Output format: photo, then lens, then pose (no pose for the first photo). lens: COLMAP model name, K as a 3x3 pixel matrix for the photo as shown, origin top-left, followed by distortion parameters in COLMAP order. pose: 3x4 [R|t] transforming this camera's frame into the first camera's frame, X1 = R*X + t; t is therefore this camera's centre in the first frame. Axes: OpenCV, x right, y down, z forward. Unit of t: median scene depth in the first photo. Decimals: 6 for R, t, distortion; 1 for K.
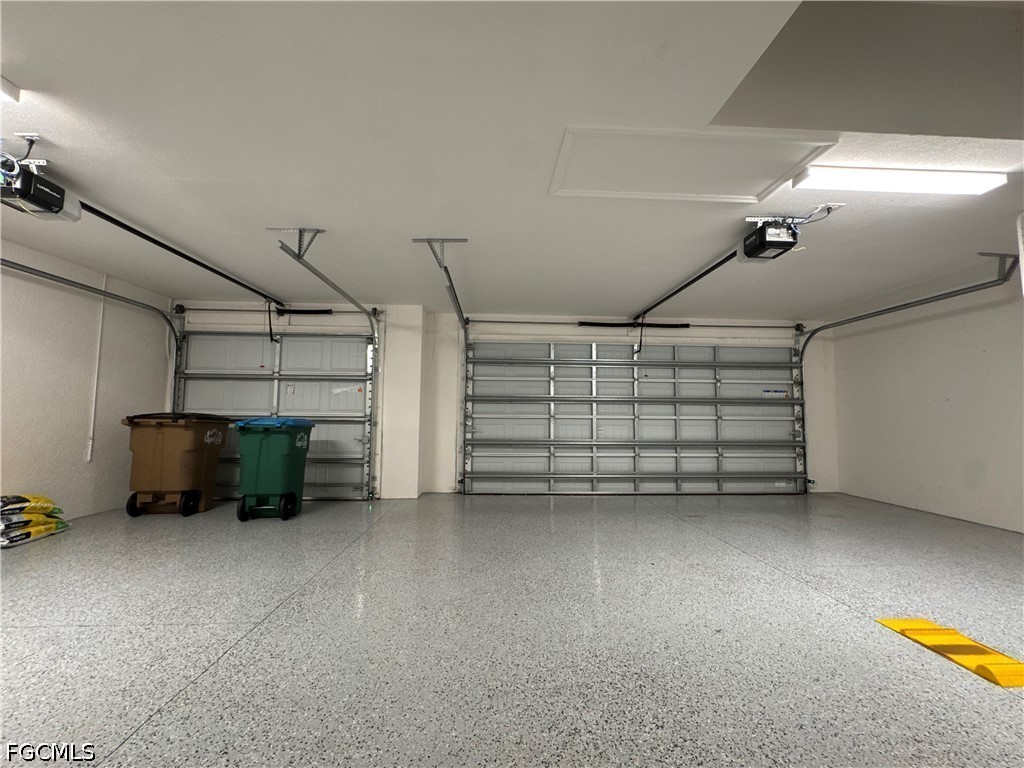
lens RADIAL K [[410.1, 0, 512.0], [0, 410.1, 384.0], [0, 0, 1]] dist [-0.001818, -0.000139]
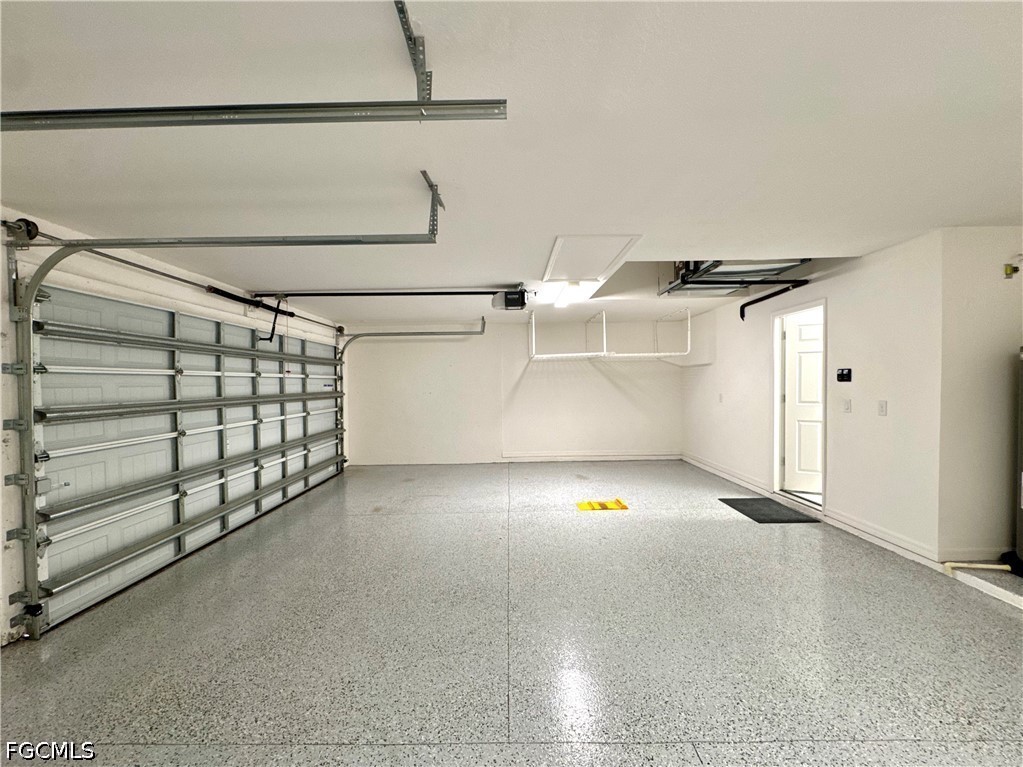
lens RADIAL K [[433.7, 0, 511.5], [0, 433.7, 383.5], [0, 0, 1]] dist [-0.001461, -0.000064]
pose [[0.063576, -0.009529, 0.997932, -0.499697], [-0.056899, 0.998293, 0.013157, -0.031271], [-0.996354, -0.057618, 0.062925, 0.456970]]
